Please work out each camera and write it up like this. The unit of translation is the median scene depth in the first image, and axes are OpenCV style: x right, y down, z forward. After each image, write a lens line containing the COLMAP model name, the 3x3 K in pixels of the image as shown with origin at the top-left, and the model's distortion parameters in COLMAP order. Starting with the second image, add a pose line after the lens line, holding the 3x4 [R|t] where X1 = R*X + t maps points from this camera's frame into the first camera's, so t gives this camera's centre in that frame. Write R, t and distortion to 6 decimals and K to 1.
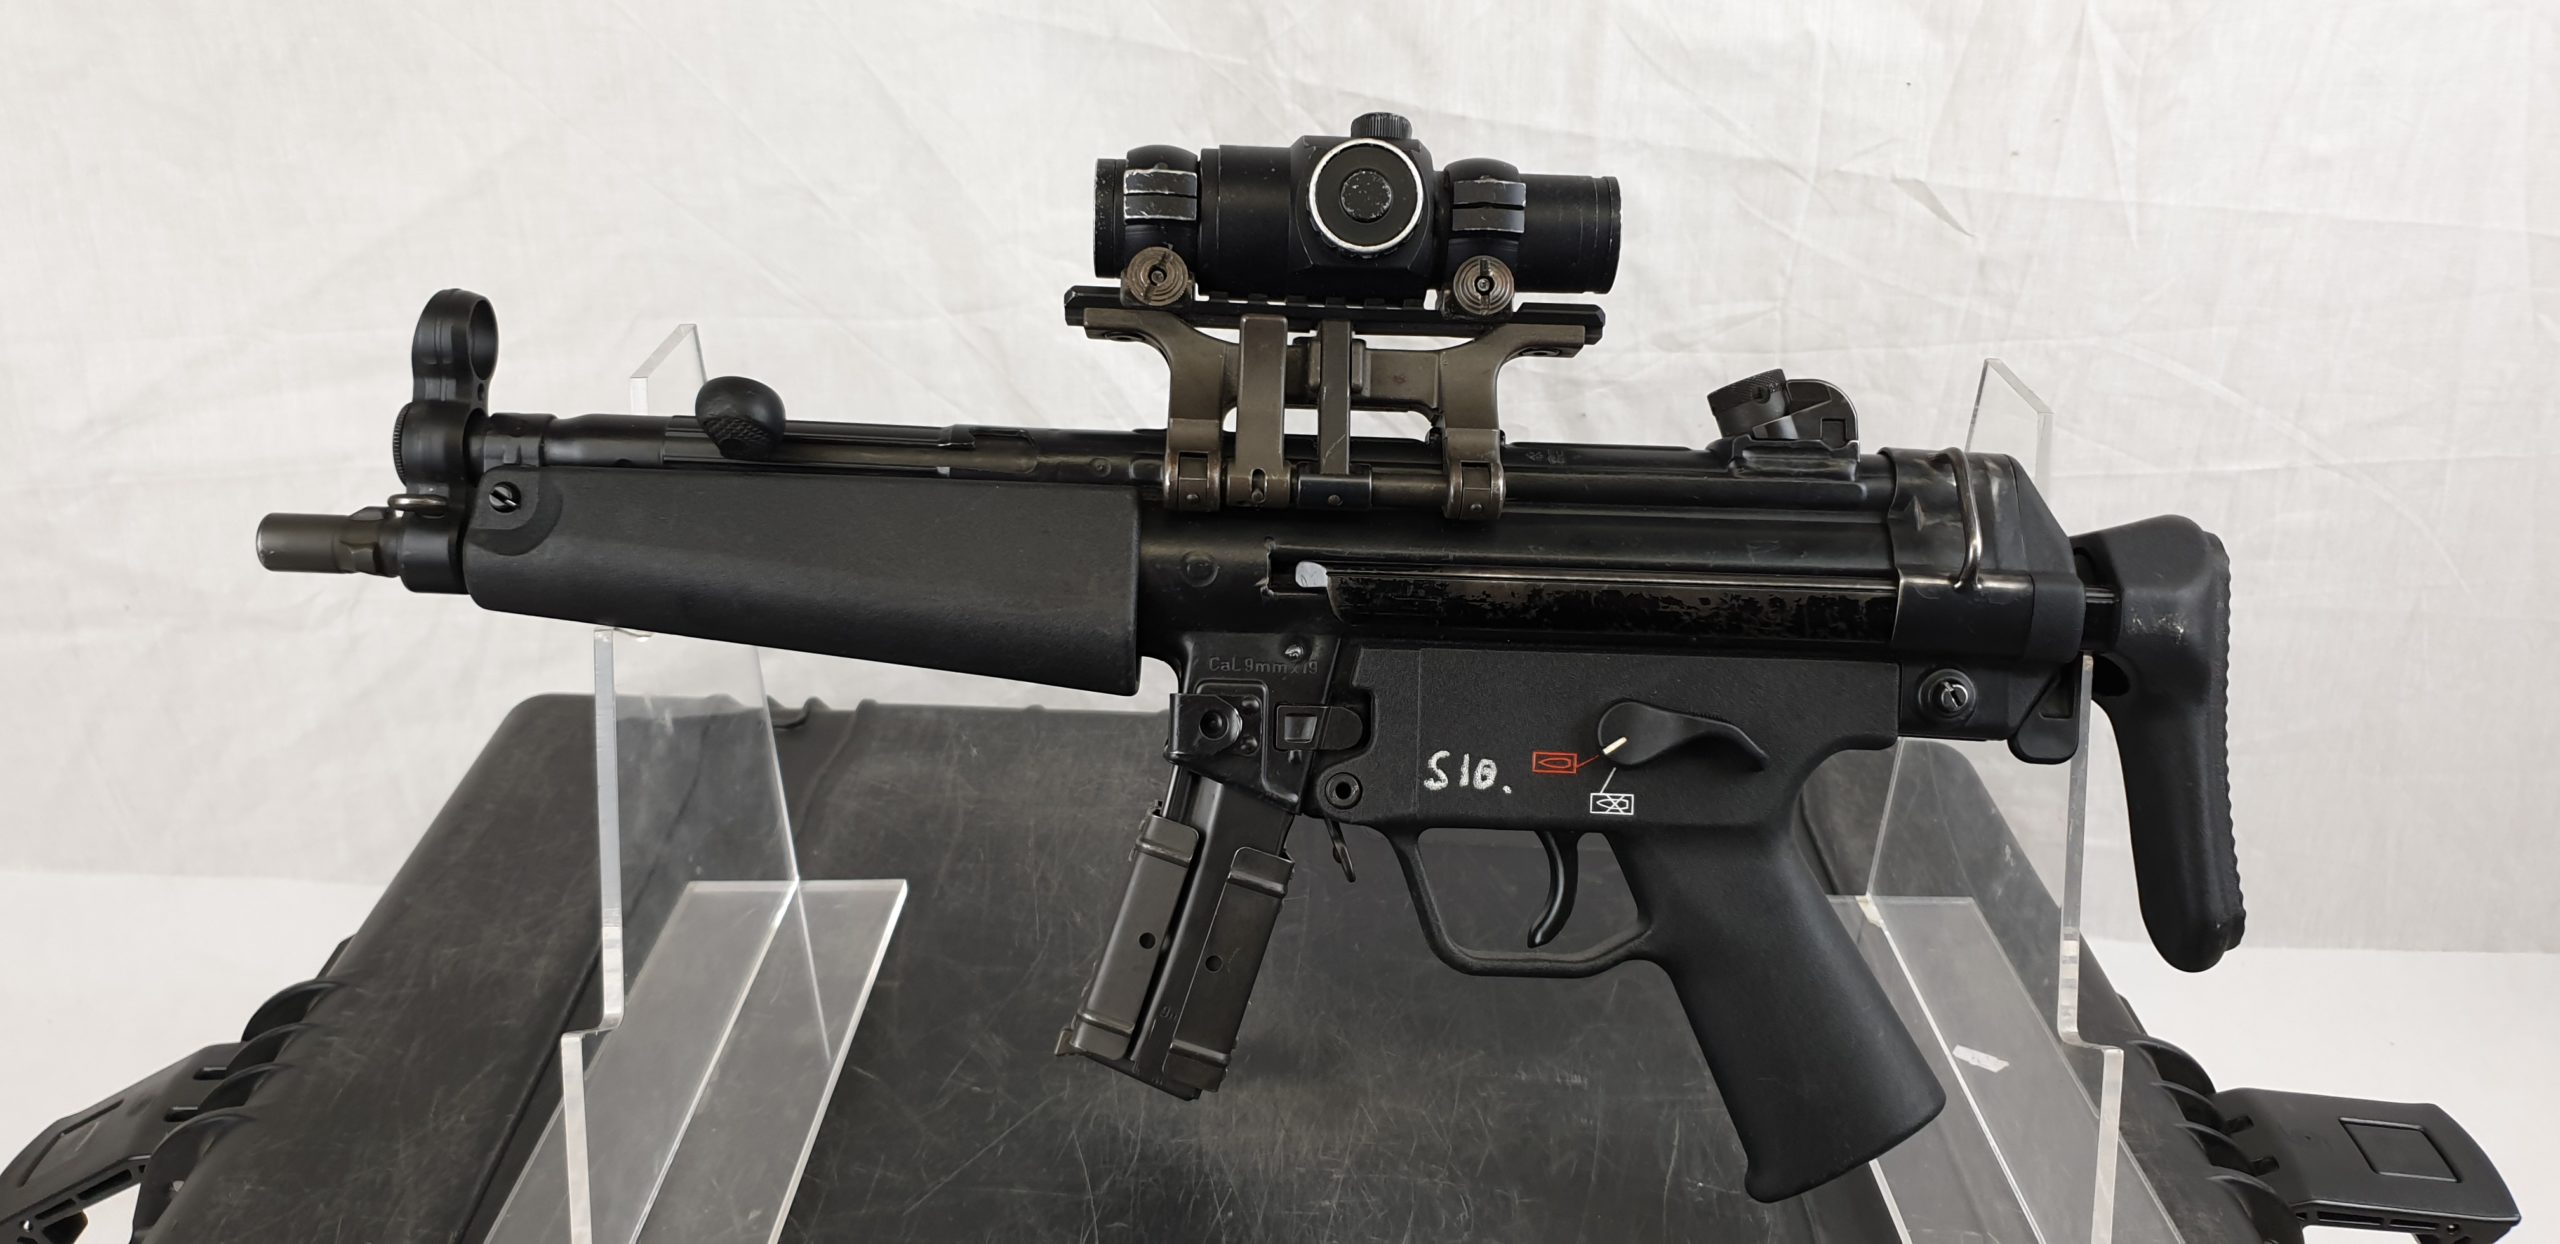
lens RADIAL K [[2075.6, 0, 1287.8], [0, 2075.6, 616.6], [0, 0, 1]] dist [-0.046454, 0.124994]
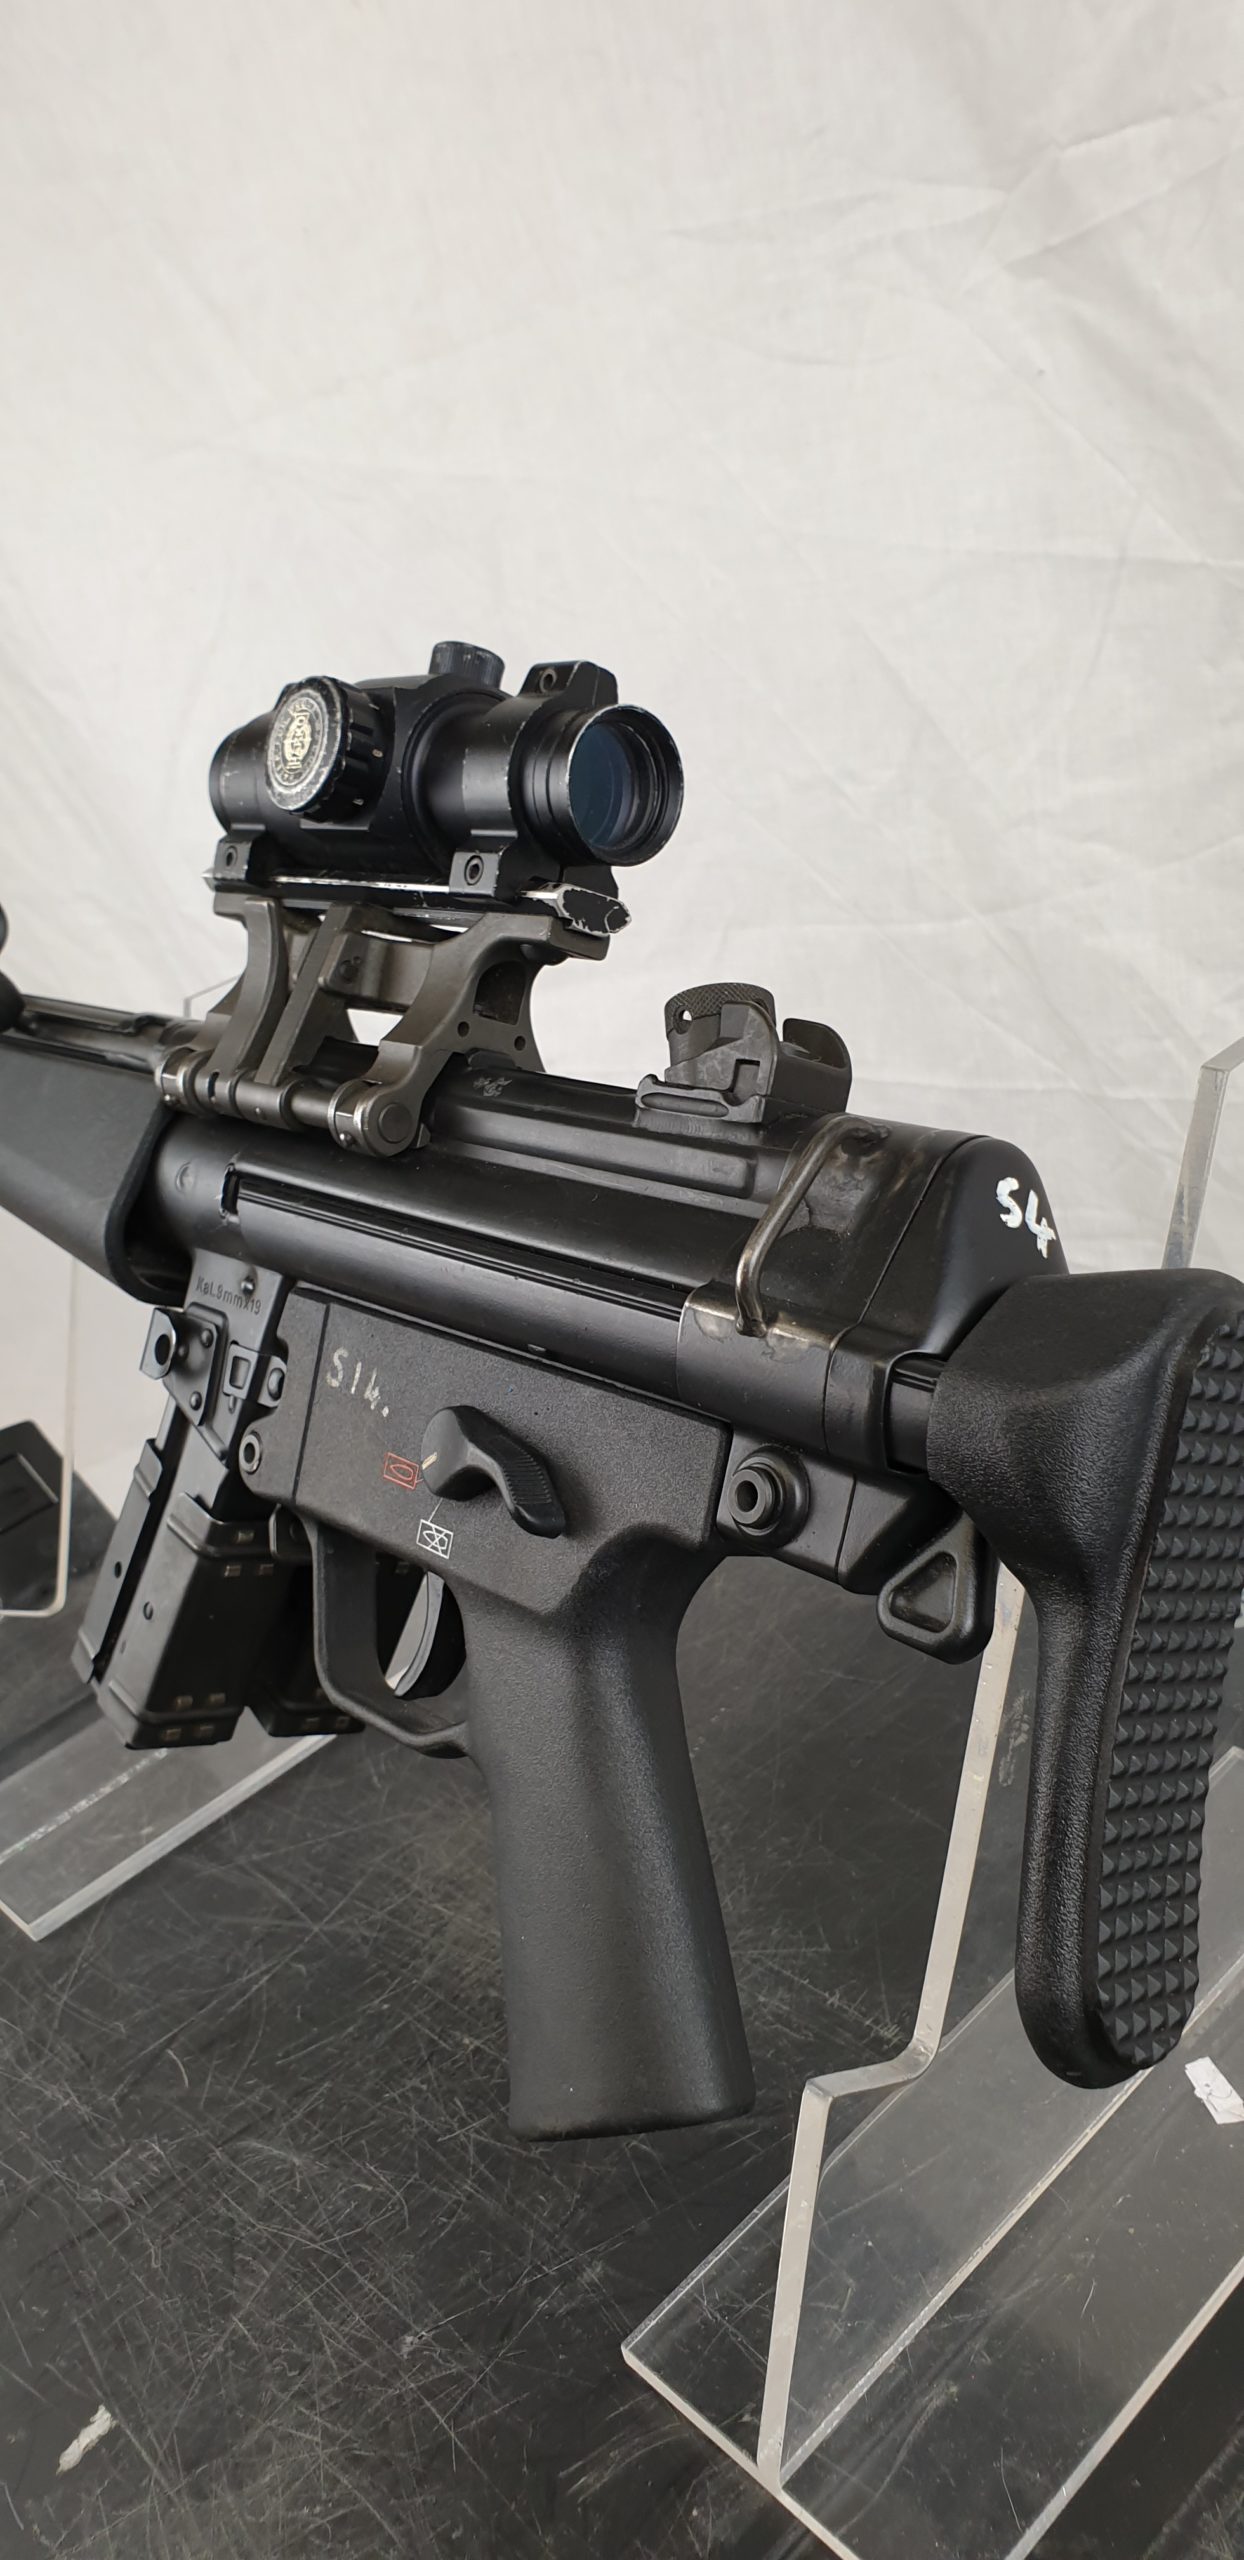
lens RADIAL K [[2045.8, 0, 627.9], [0, 2045.8, 1317.4], [0, 0, 1]] dist [-0.028159, -0.002992]
pose [[0.631100, 0.128354, -0.765009, 0.427764], [-0.080915, 0.991728, 0.099642, -0.055574], [0.771470, -0.000983, 0.636265, 0.364488]]
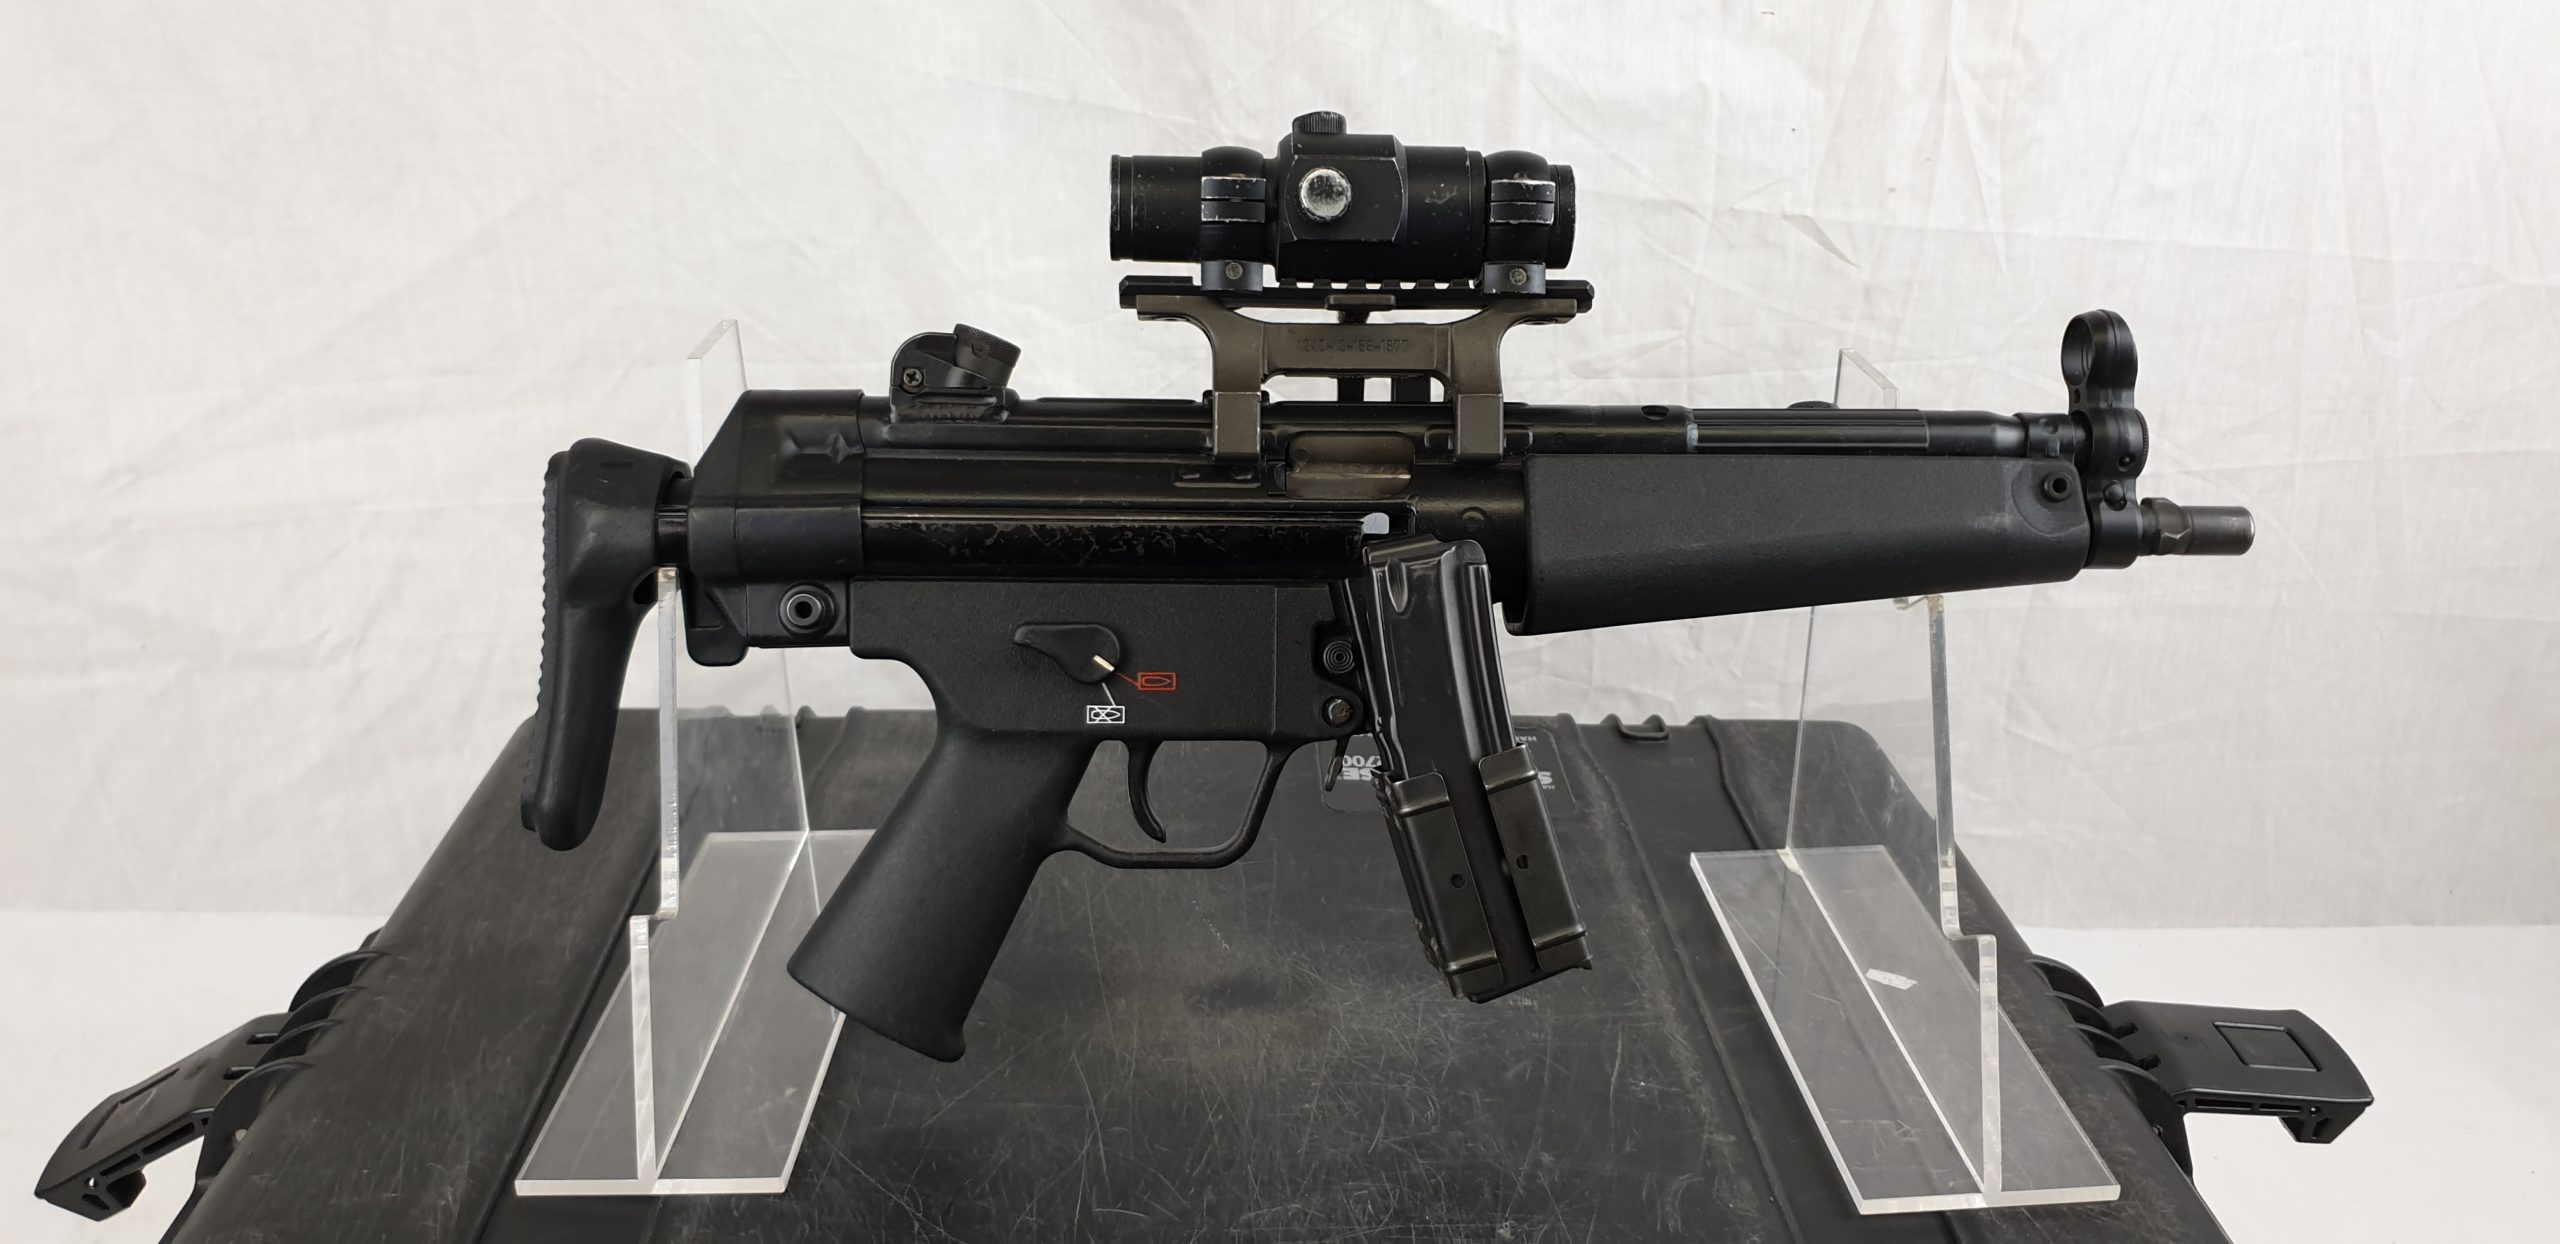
lens RADIAL K [[2060.2, 0, 1286.2], [0, 2060.2, 606.1], [0, 0, 1]] dist [0.012643, 0.004787]
pose [[0.999035, -0.025320, 0.035876, -0.016838], [0.027462, 0.997789, -0.060529, 0.056448], [-0.034264, 0.061456, 0.997522, -0.075965]]
